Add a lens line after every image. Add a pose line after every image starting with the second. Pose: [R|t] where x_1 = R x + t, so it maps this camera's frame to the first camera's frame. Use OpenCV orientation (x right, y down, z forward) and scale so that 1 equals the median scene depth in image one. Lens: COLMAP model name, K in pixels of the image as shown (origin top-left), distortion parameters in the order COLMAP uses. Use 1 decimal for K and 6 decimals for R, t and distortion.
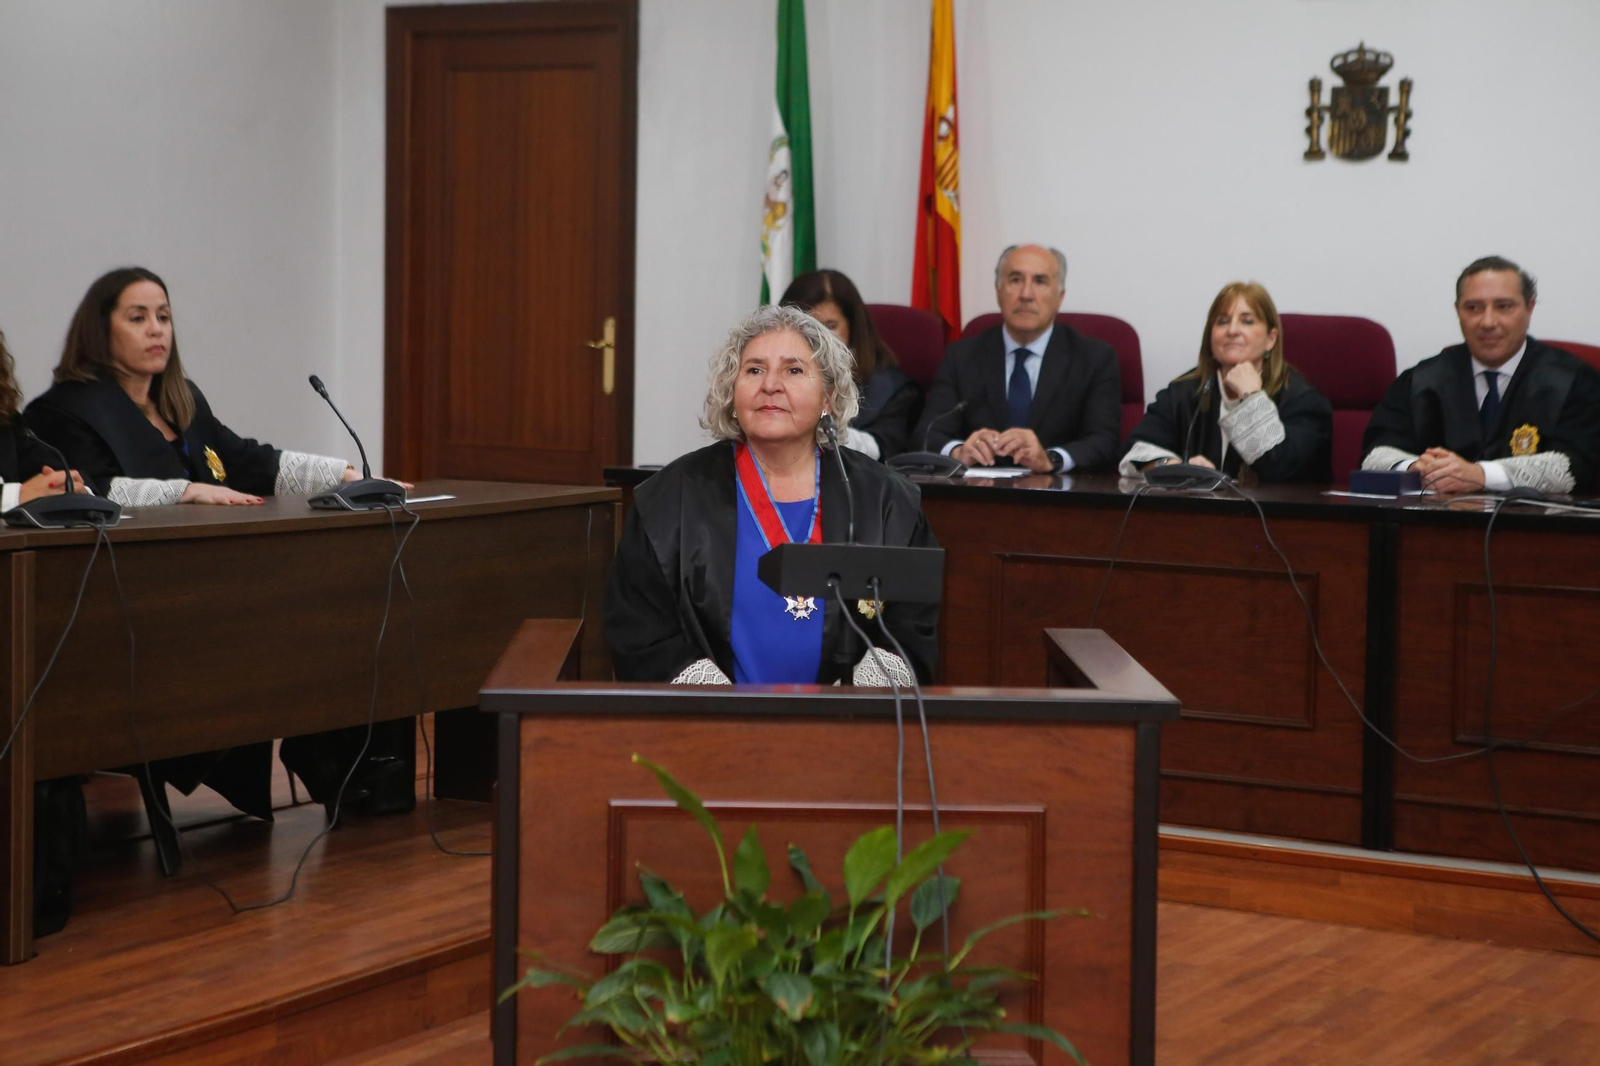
lens RADIAL K [[3121.5, 0, 797.2], [0, 3121.5, 490.8], [0, 0, 1]] dist [0.172018, 0.271182]
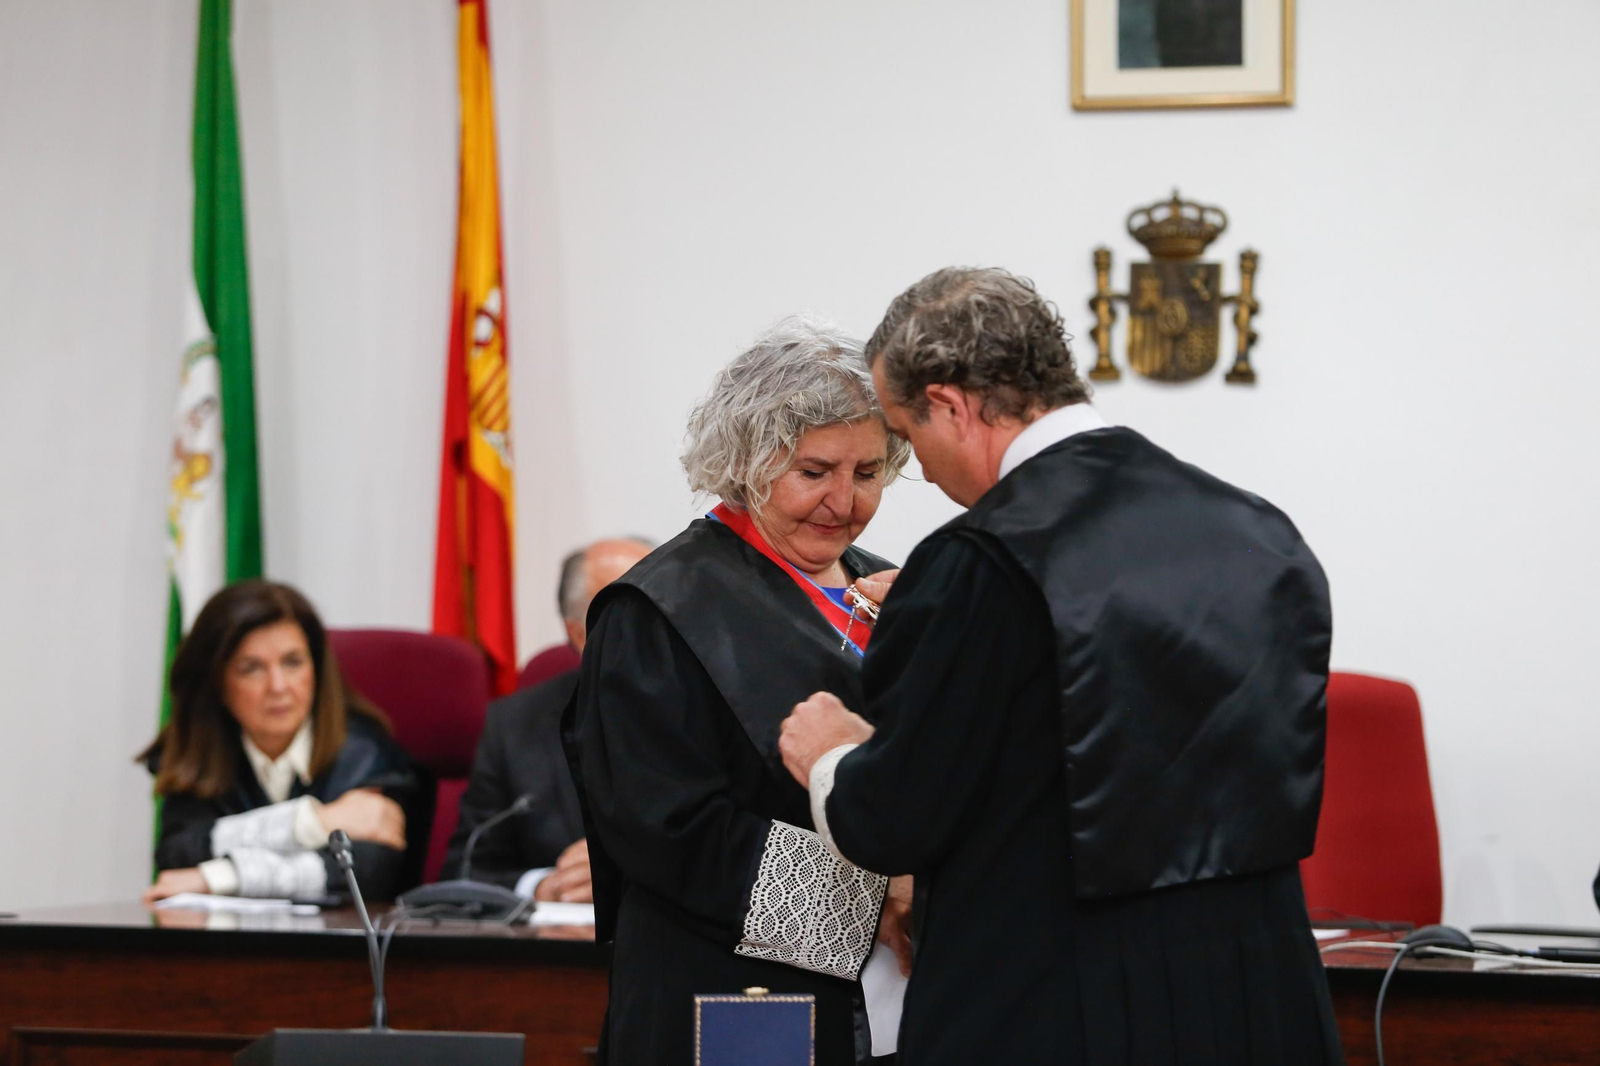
lens RADIAL K [[6174.7, 0, 824.6], [0, 6174.7, 533.1], [0, 0, 1]] dist [0.302504, 3.544696]
pose [[0.994201, -0.009094, 0.107155, -0.014765], [0.016290, 0.997655, -0.066472, 0.000543], [-0.106299, 0.067832, 0.992018, -0.161196]]
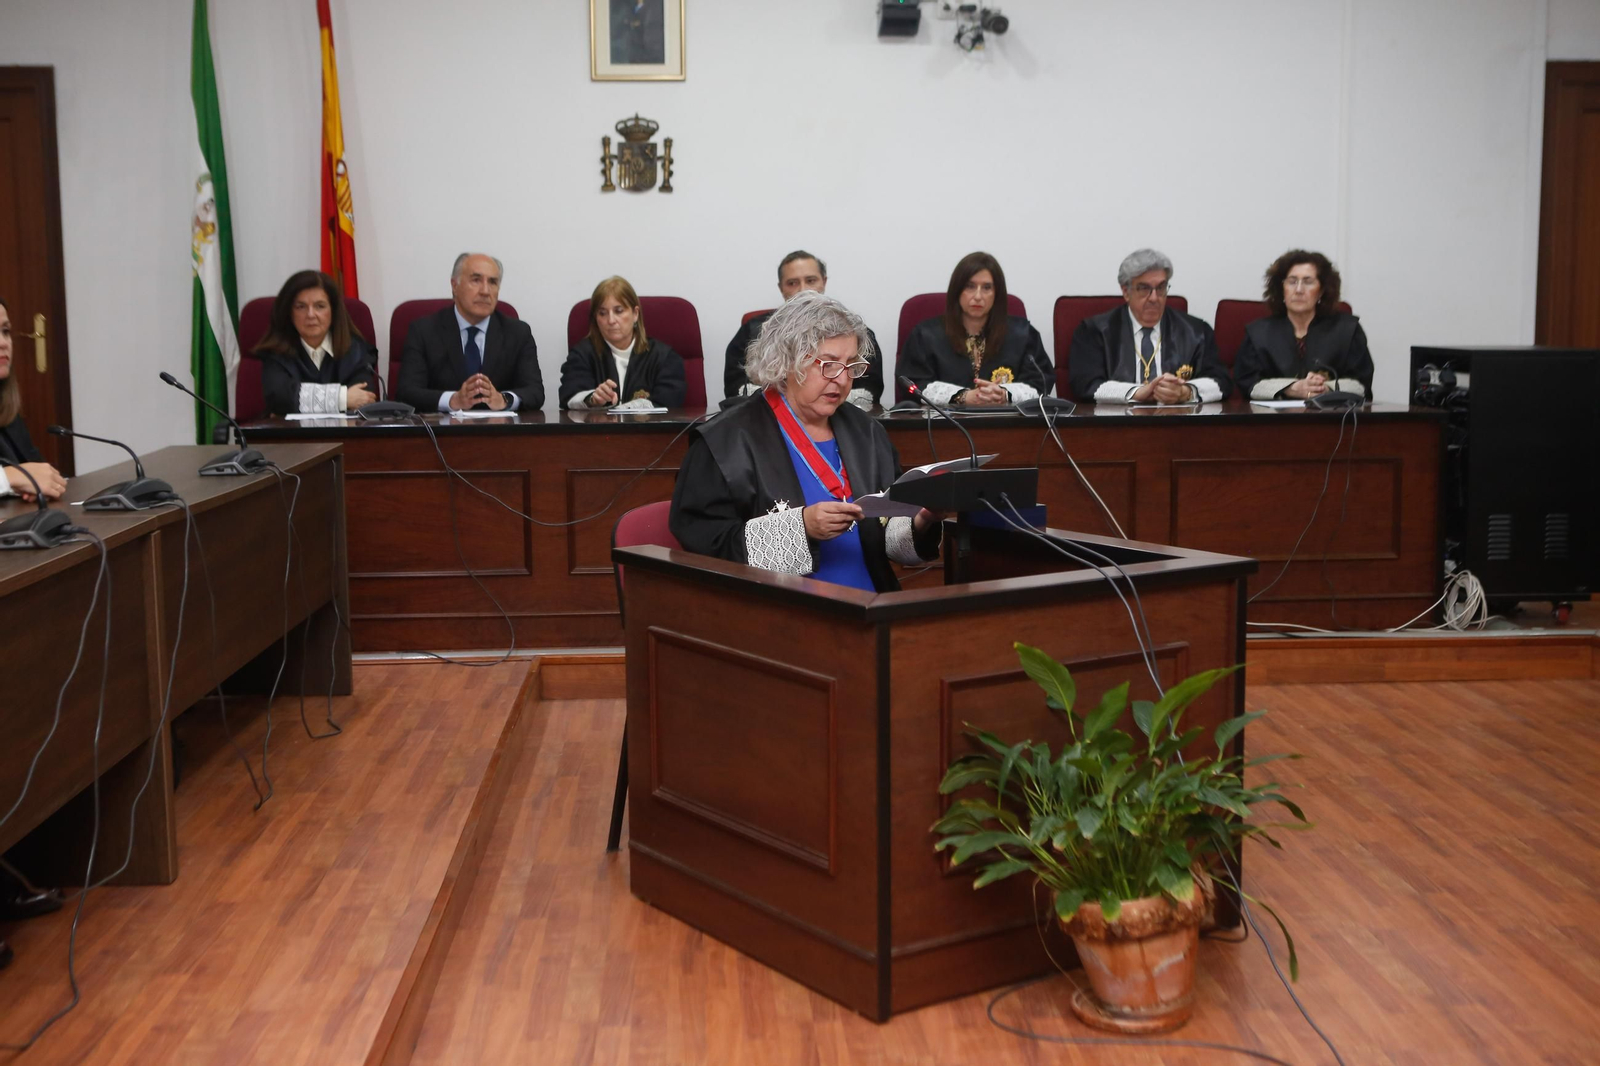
lens RADIAL K [[2043.7, 0, 797.4], [0, 2043.7, 484.4], [0, 0, 1]] dist [-0.015784, -0.030676]
pose [[0.843931, -0.077838, 0.530775, -0.288724], [0.056290, 0.996804, 0.056681, -0.017198], [-0.533491, -0.017957, 0.845615, 0.135952]]
